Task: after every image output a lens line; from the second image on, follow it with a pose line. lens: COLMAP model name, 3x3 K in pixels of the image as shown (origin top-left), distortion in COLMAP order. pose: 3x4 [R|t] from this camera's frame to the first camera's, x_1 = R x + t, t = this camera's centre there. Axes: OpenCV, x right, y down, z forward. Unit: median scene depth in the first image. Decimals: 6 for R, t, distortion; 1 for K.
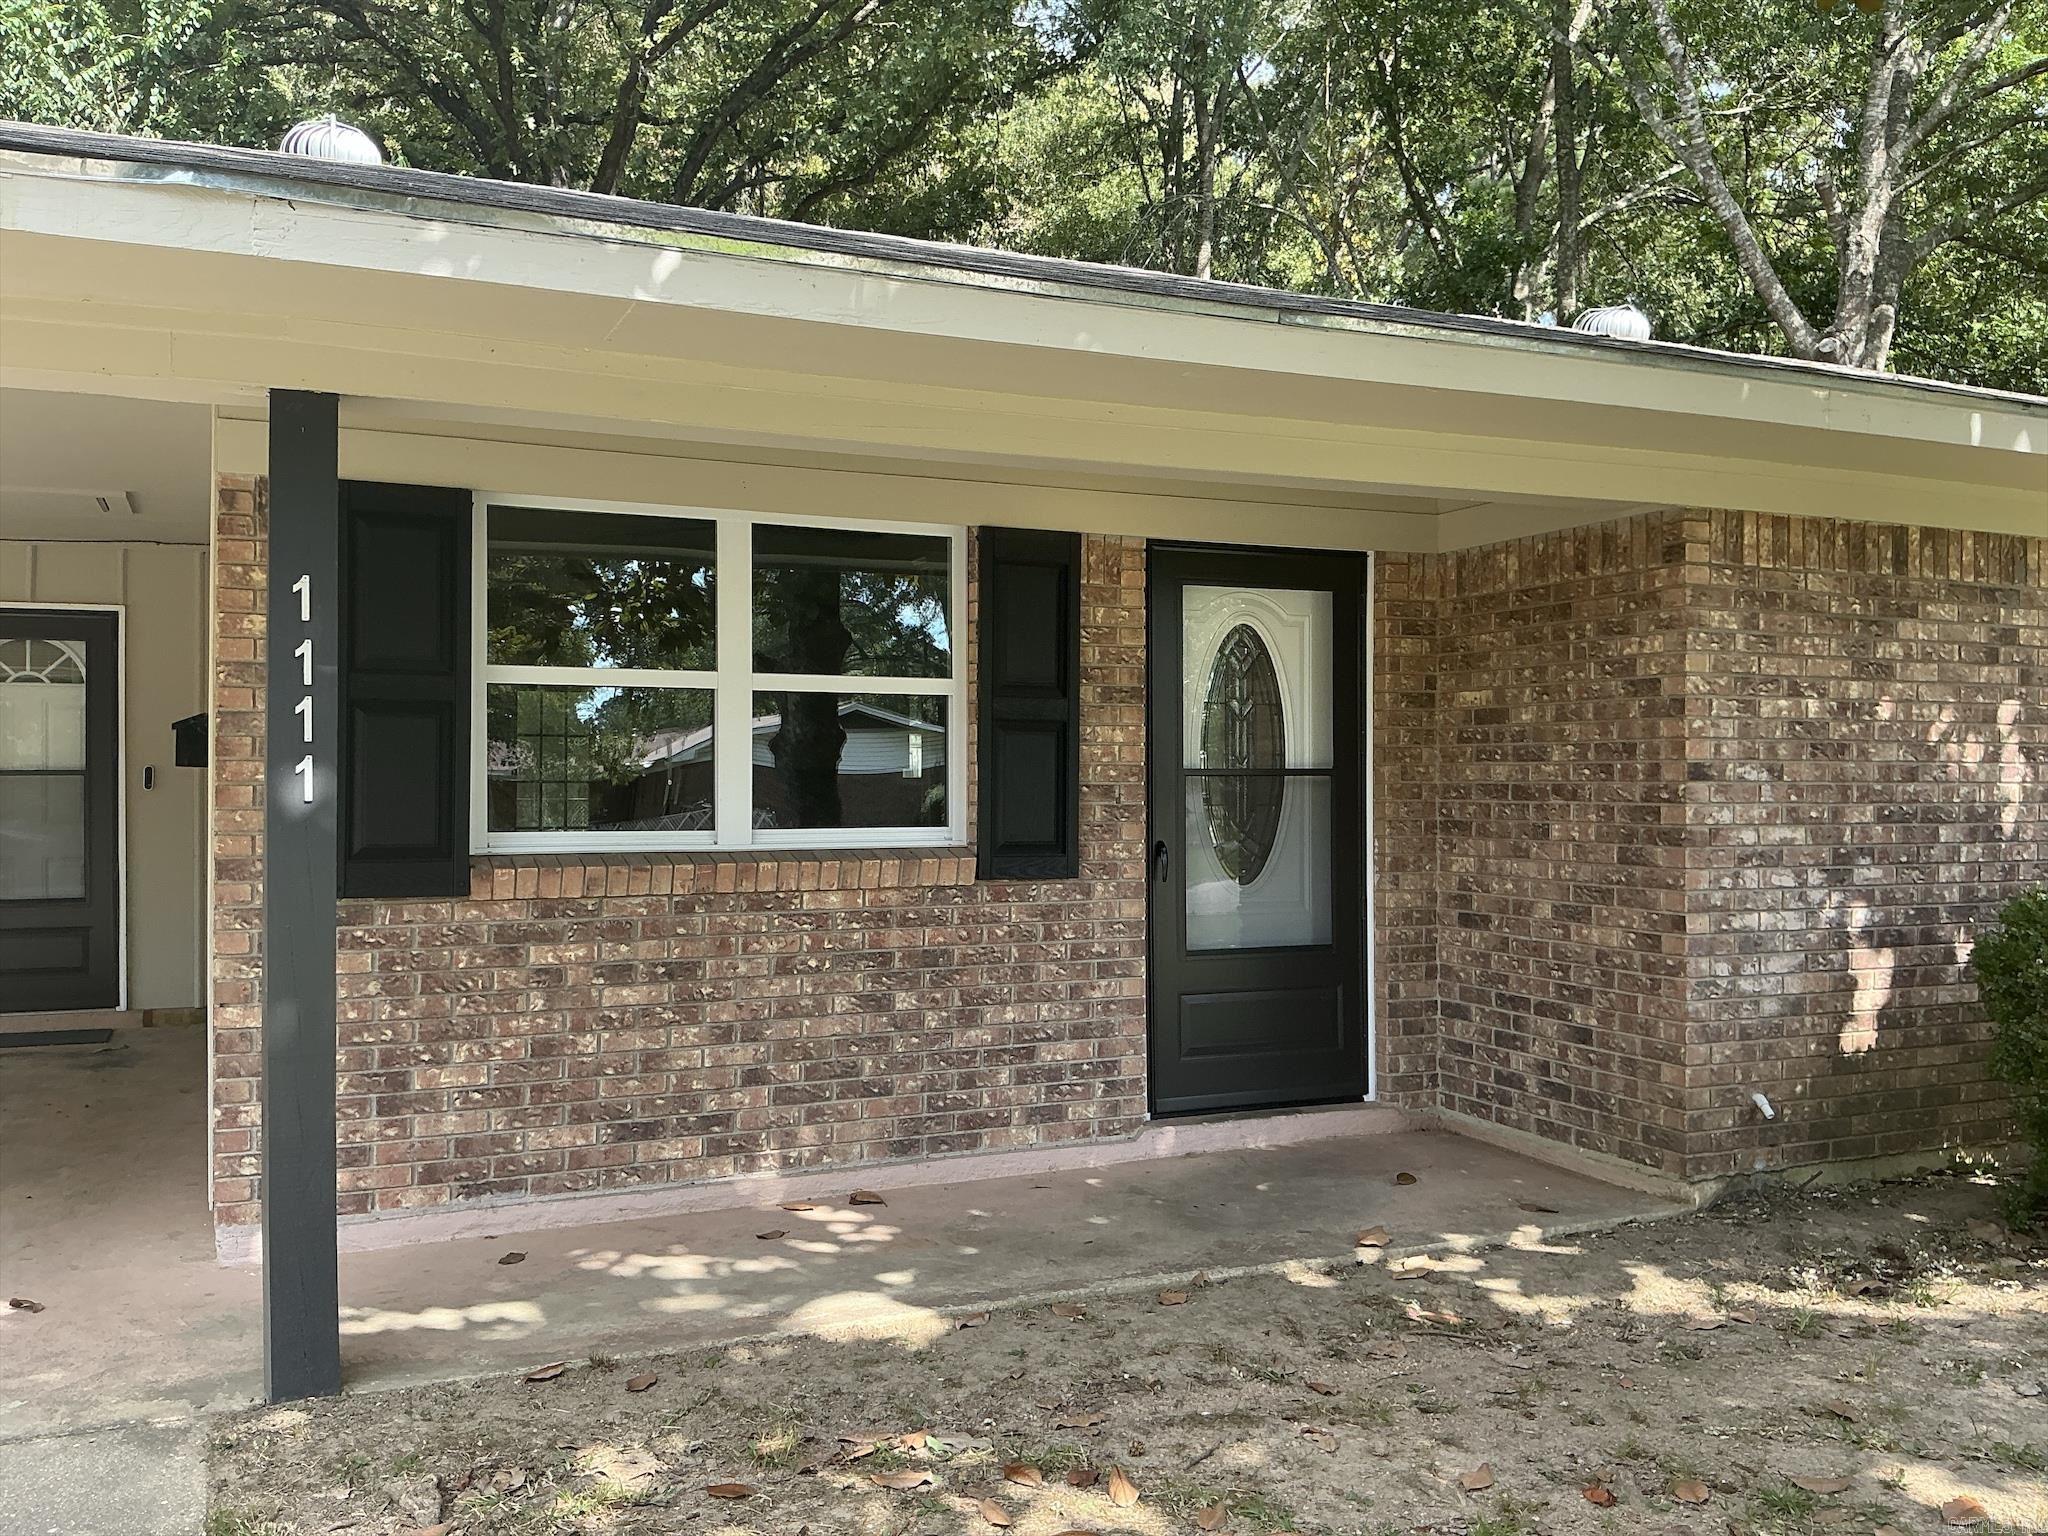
lens RADIAL K [[1693.9, 0, 1015.8], [0, 1693.9, 759.9], [0, 0, 1]] dist [0.148975, -0.322713]
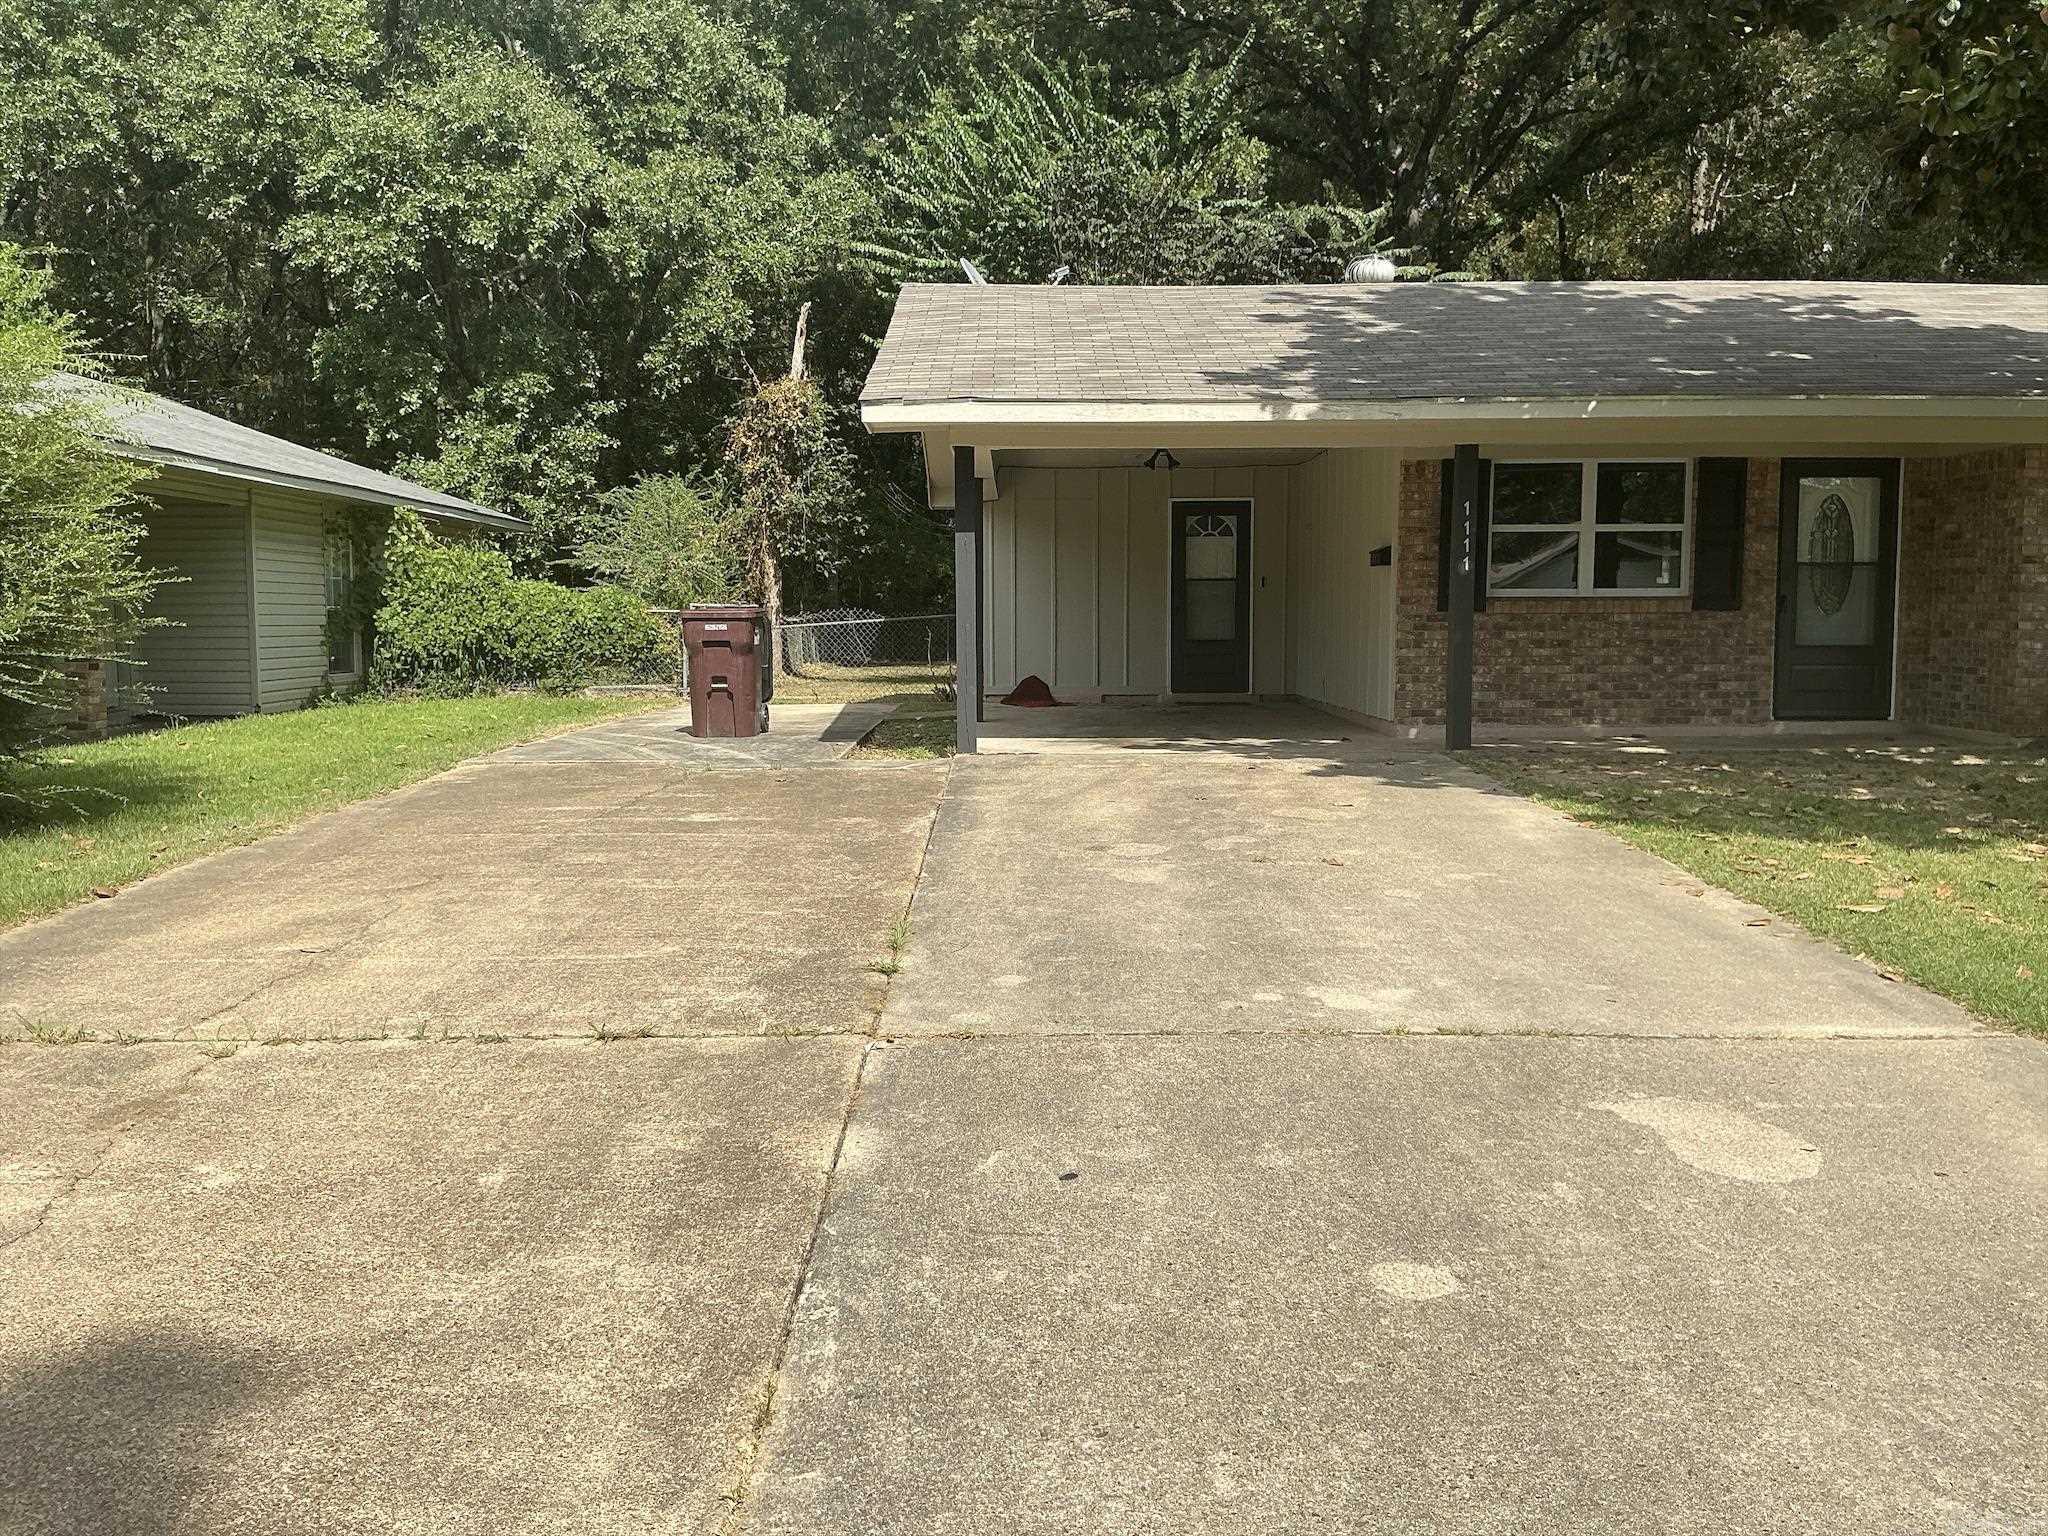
lens RADIAL K [[1693.9, 0, 1015.8], [0, 1693.9, 759.9], [0, 0, 1]] dist [0.148975, -0.322713]
pose [[0.912810, 0.033421, -0.407015, 0.100277], [0.004364, 0.995791, 0.091554, 0.055851], [0.408362, -0.085348, 0.908822, -1.594083]]
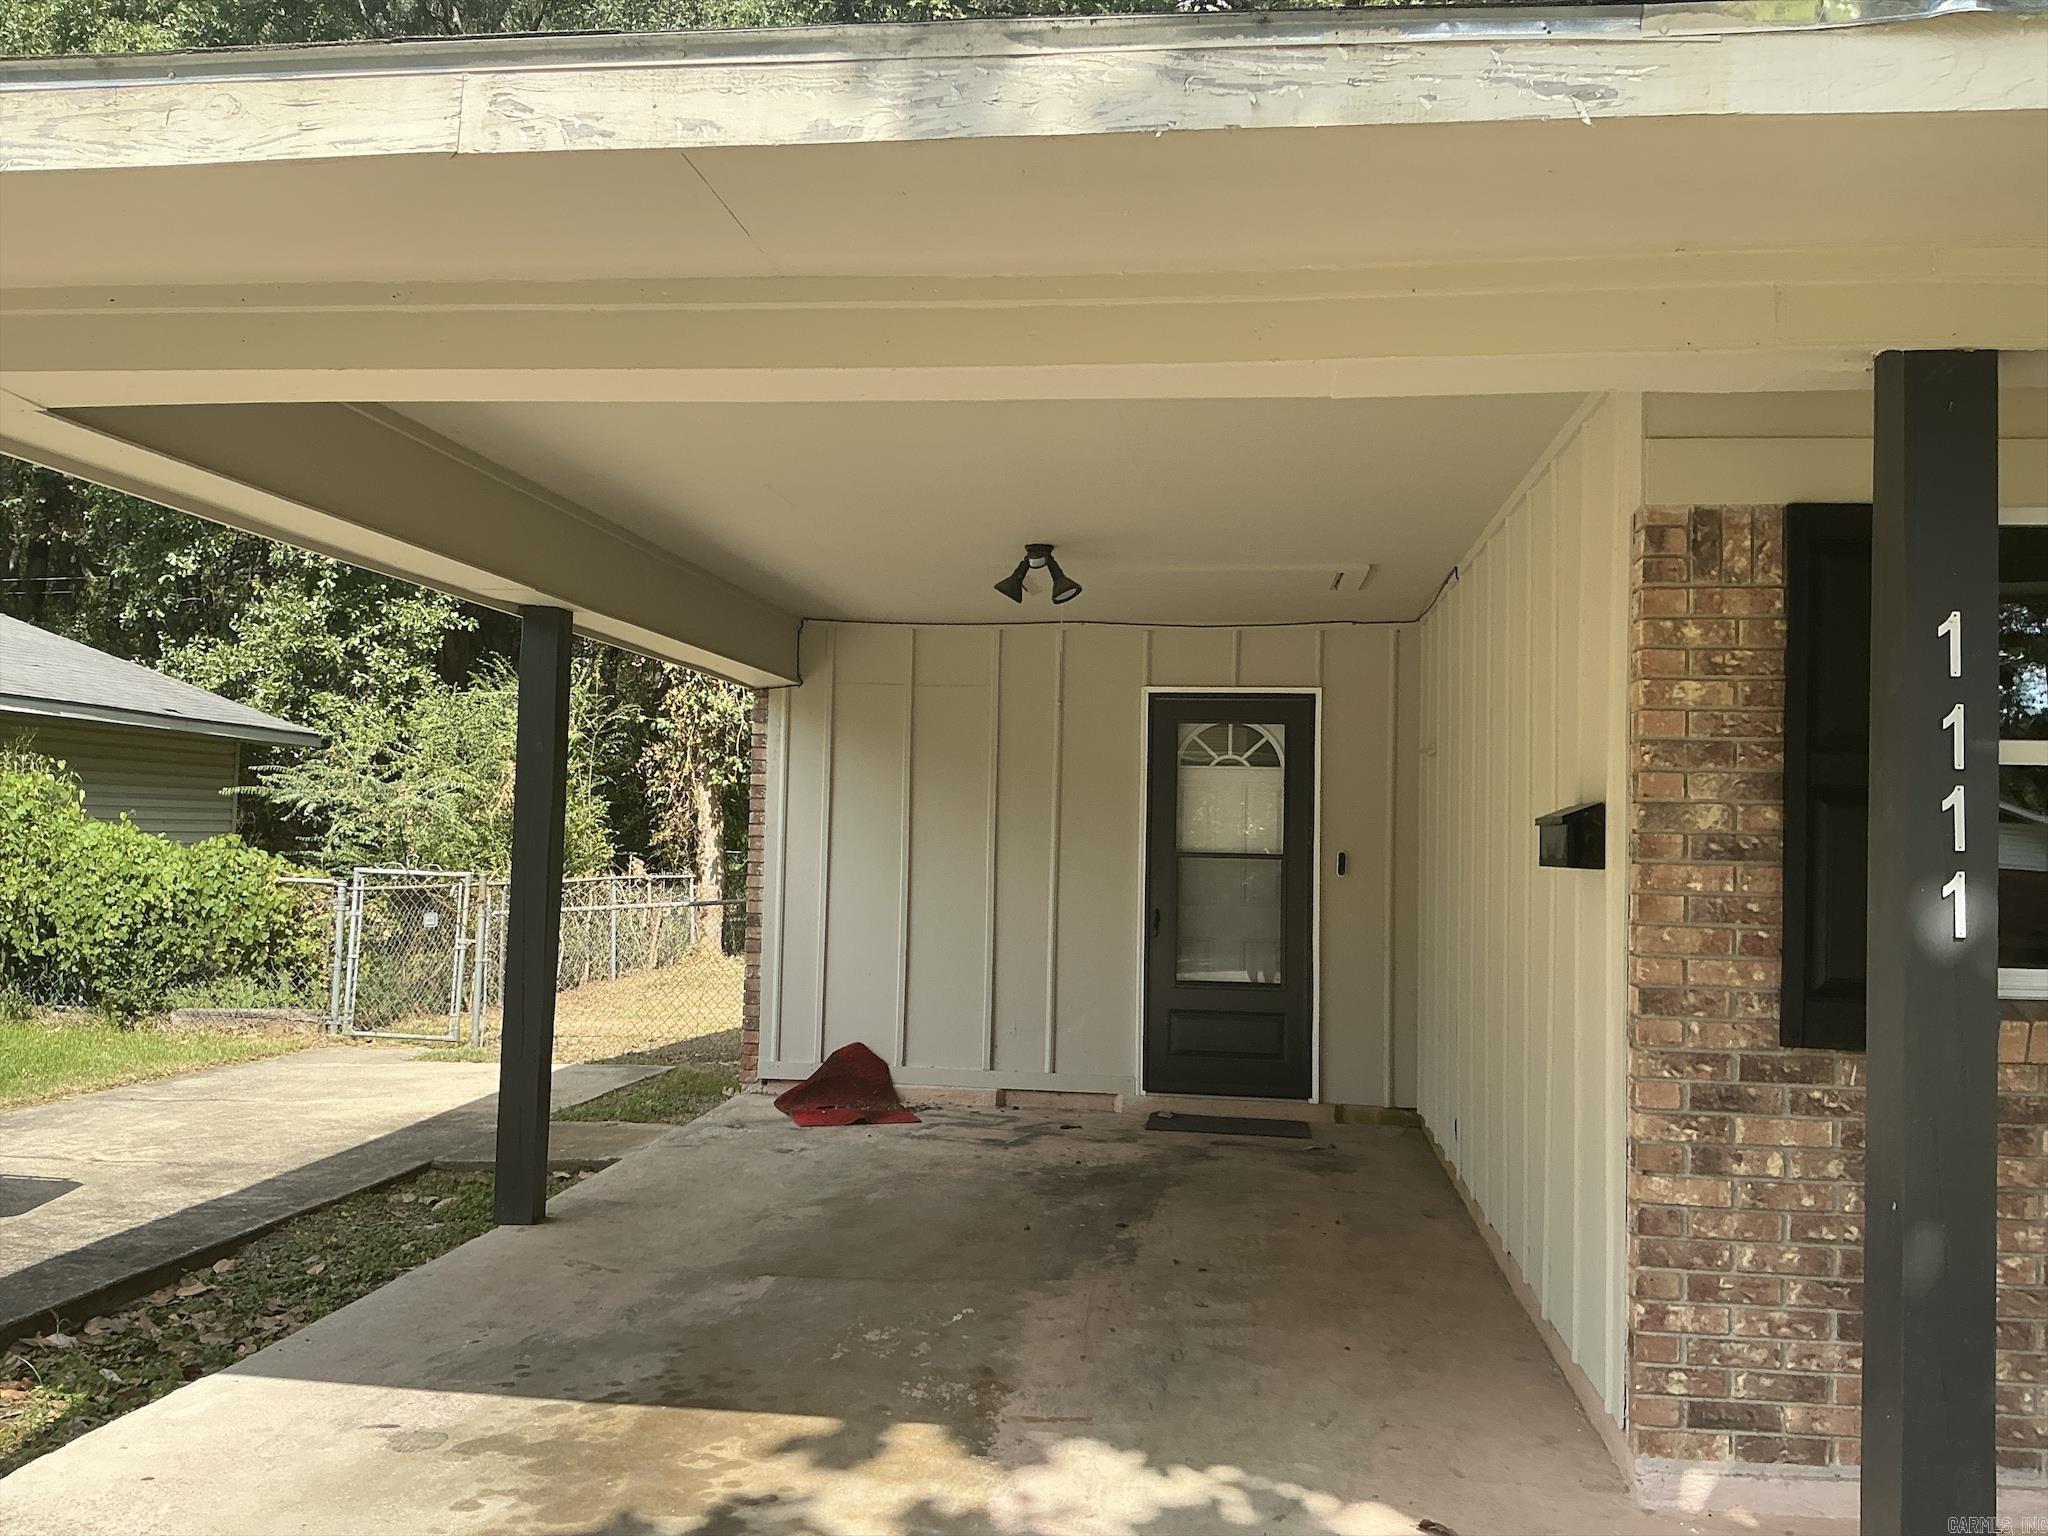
lens RADIAL K [[1682.6, 0, 1026.5], [0, 1682.6, 744.8], [0, 0, 1]] dist [-0.017698, -0.012246]
pose [[0.851775, -0.011455, -0.523783, -0.255021], [-0.017789, 0.998552, -0.050767, -0.008612], [0.523606, 0.052560, 0.850337, 0.158295]]
